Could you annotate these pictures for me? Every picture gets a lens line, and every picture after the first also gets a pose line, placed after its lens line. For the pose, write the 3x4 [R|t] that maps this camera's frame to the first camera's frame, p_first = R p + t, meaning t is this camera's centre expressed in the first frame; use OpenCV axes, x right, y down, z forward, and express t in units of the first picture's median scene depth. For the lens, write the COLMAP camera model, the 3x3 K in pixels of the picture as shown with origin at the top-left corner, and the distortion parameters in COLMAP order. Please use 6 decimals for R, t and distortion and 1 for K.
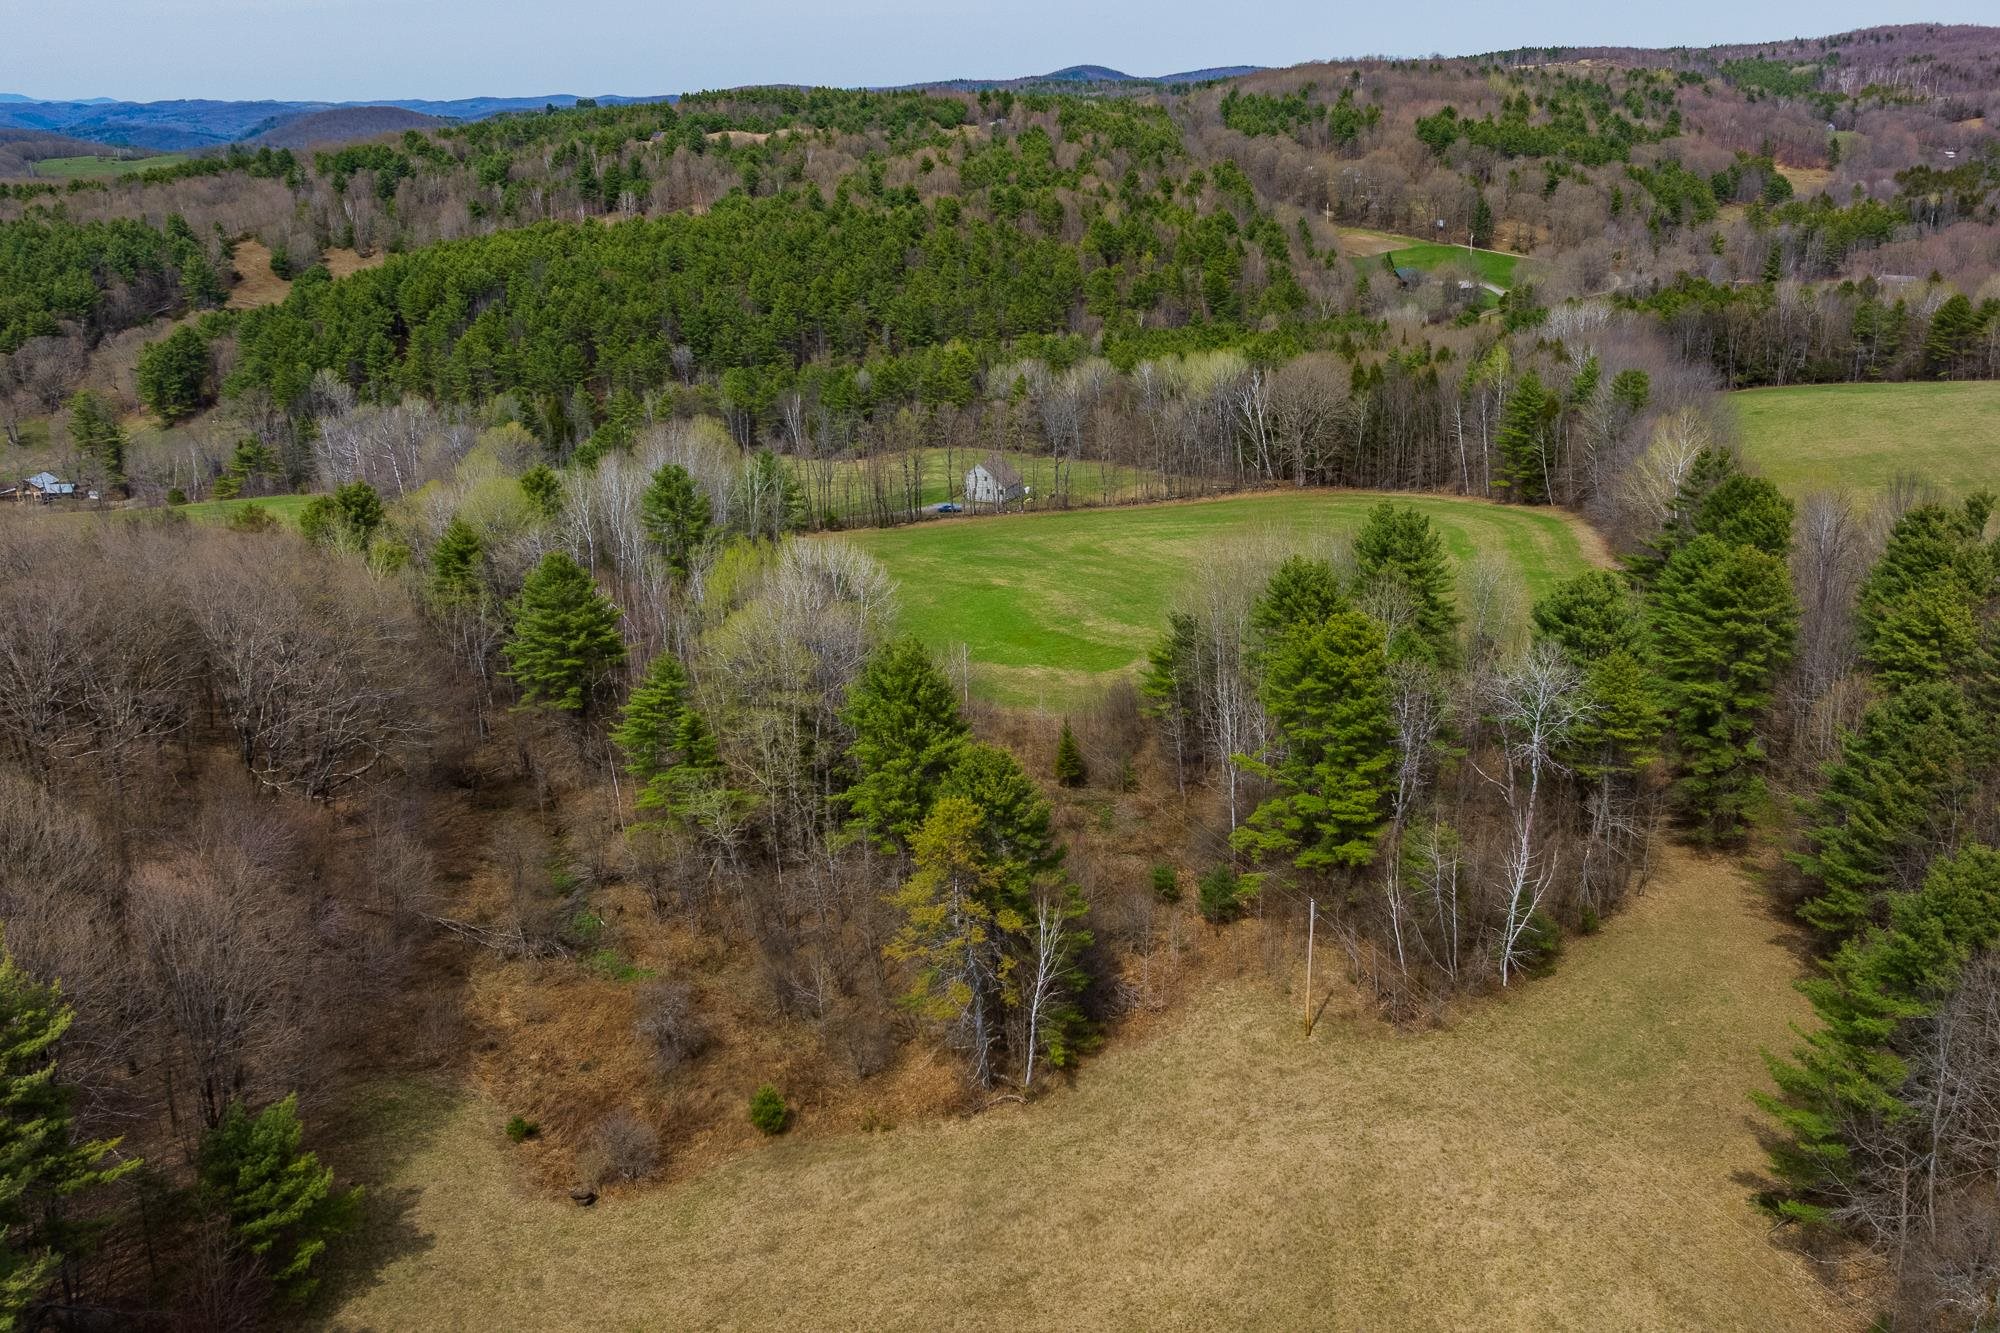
lens RADIAL K [[1651.4, 0, 1114.1], [0, 1651.4, 664.0], [0, 0, 1]] dist [-0.079666, 0.077325]
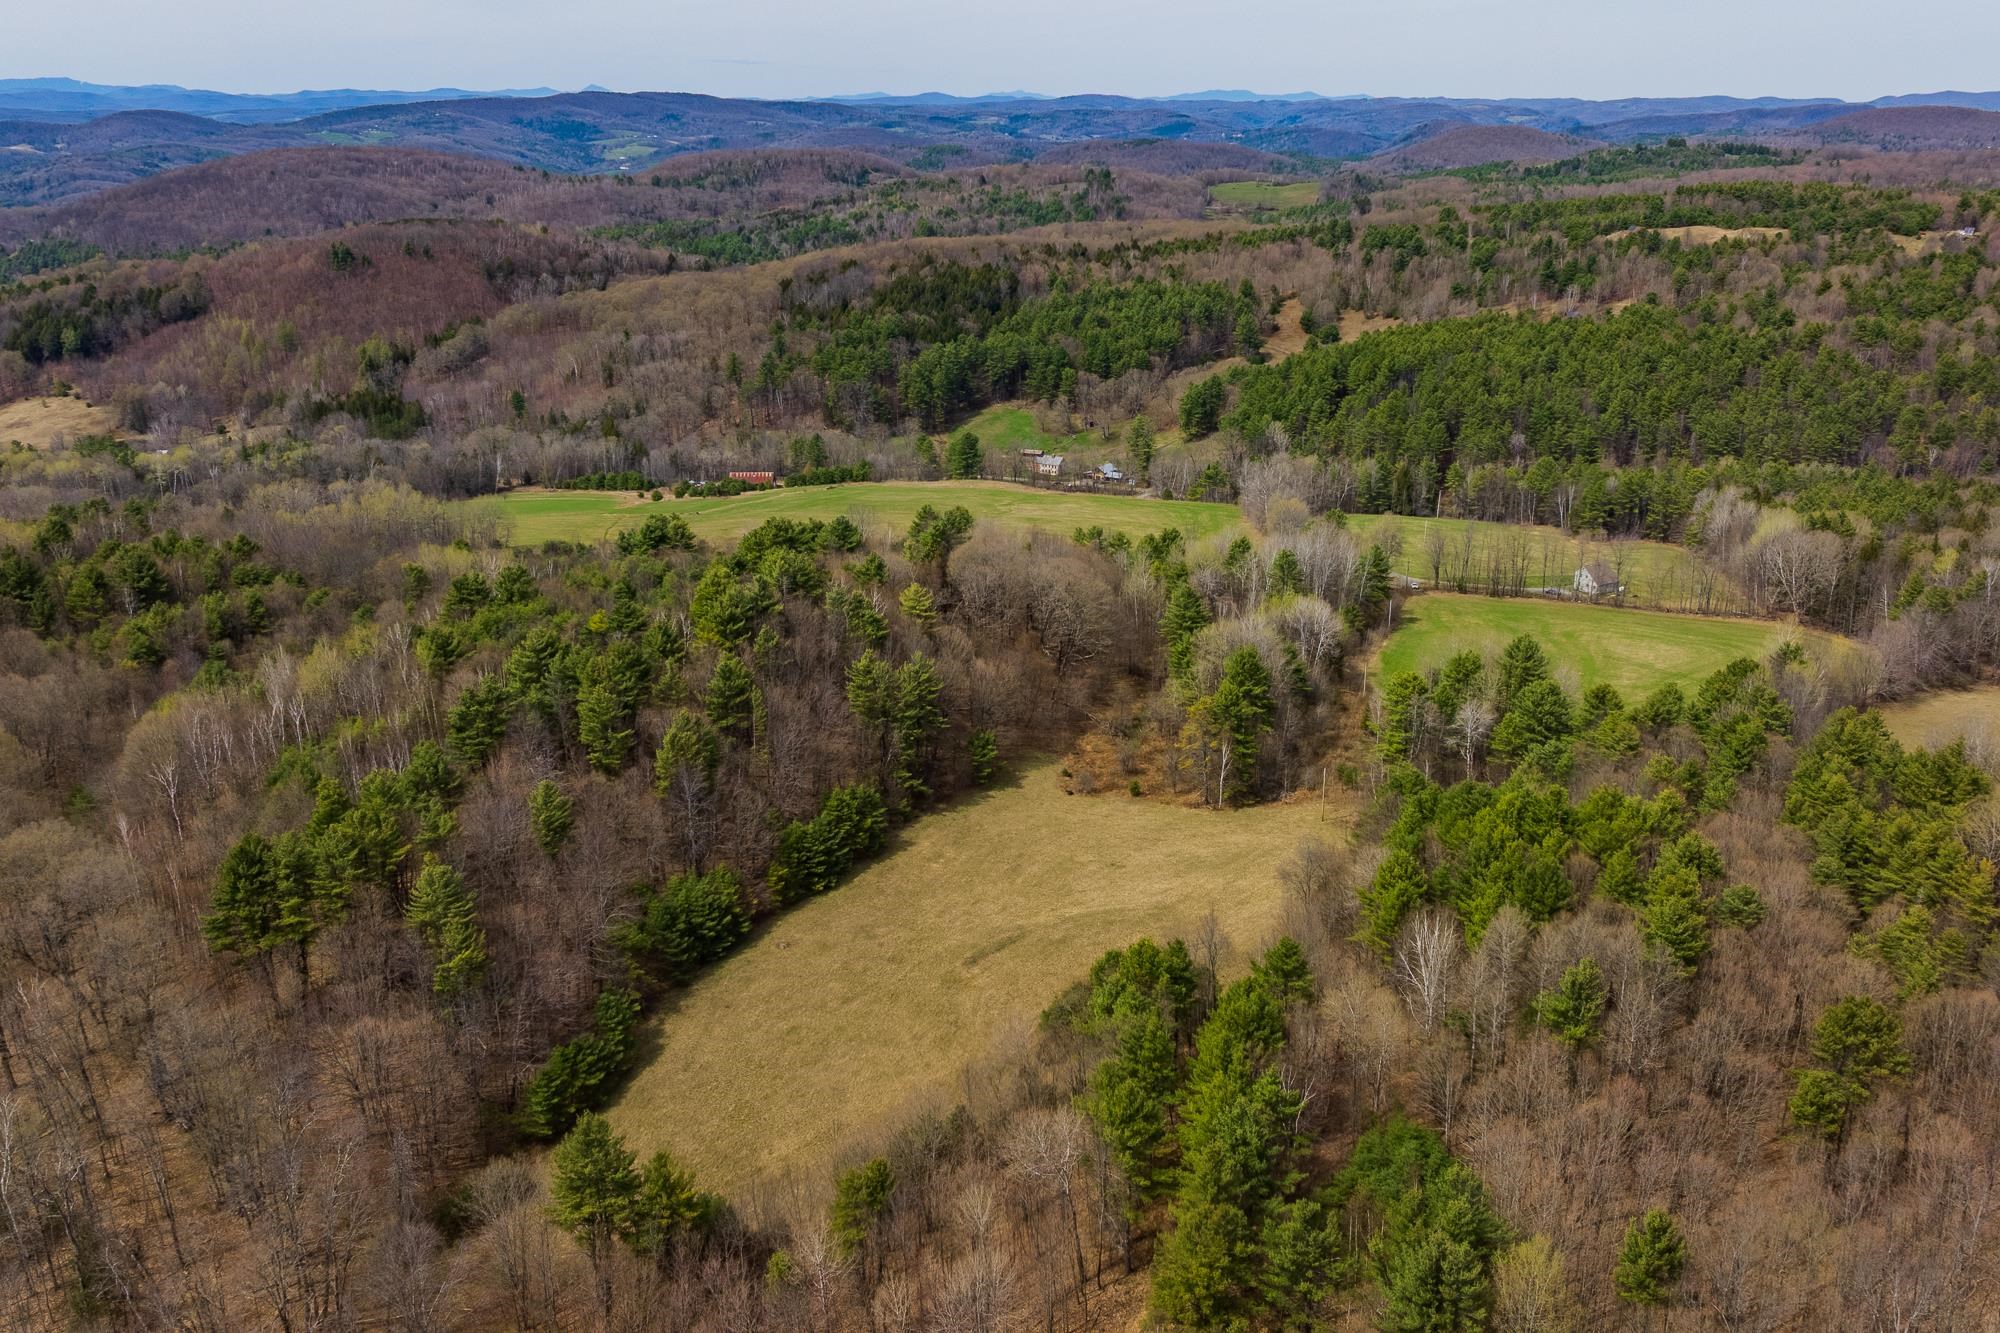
lens RADIAL K [[1651.4, 0, 1114.1], [0, 1651.4, 664.0], [0, 0, 1]] dist [-0.079666, 0.077325]
pose [[0.799300, 0.202865, -0.565654, 0.228243], [-0.203842, 0.977016, 0.062356, -0.020405], [0.565303, 0.065463, 0.822281, -0.243239]]
